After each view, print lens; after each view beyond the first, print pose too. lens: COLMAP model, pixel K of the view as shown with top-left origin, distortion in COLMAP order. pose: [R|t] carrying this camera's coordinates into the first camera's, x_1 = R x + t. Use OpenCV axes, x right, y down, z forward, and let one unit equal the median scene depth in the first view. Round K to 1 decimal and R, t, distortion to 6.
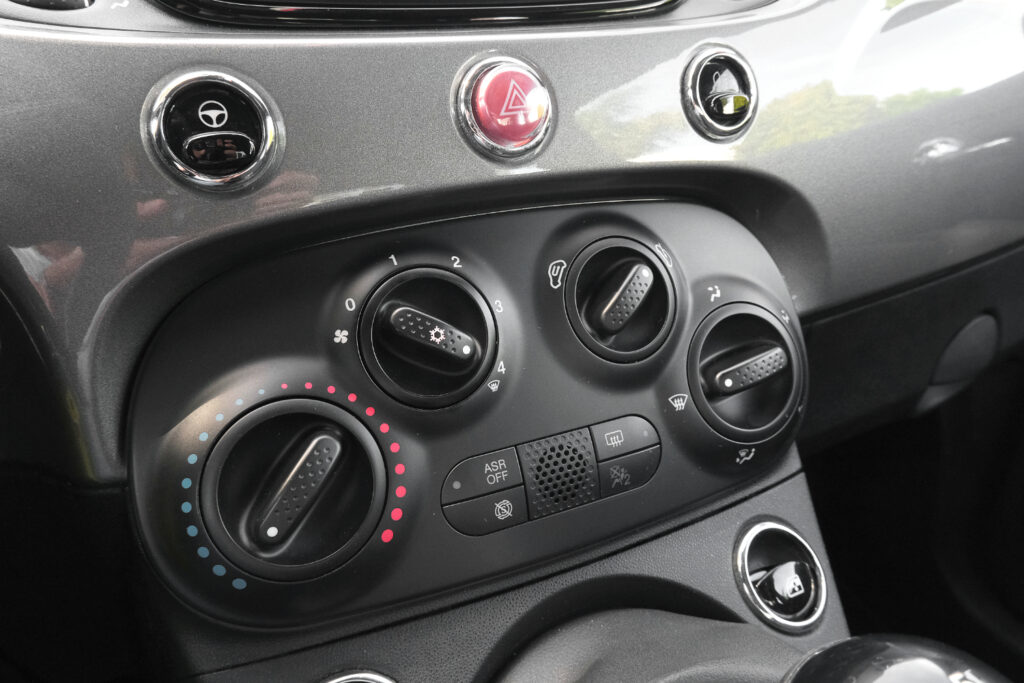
lens RADIAL K [[749.5, 0, 512.0], [0, 749.5, 341.5], [0, 0, 1]] dist [0.013622, 0.003569]
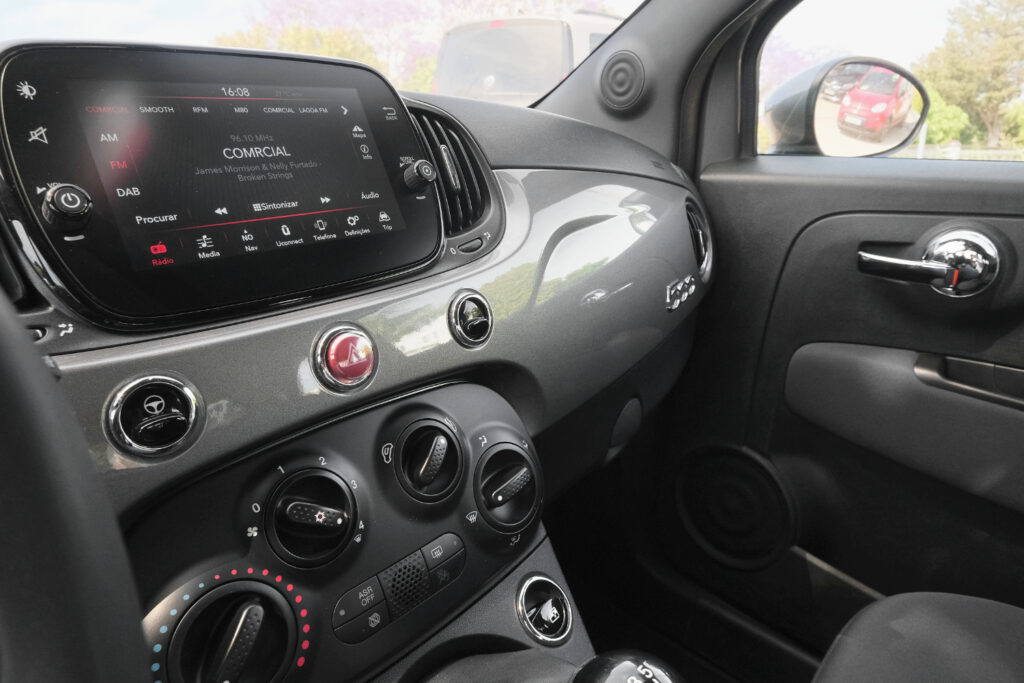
lens RADIAL K [[641.8, 0, 512.0], [0, 641.8, 341.5], [0, 0, 1]] dist [-0.004492, 0.000650]
pose [[0.926432, -0.105087, 0.361496, -0.150702], [0.131850, 0.990002, -0.050107, -0.211707], [-0.352617, 0.094084, 0.931026, -0.318194]]
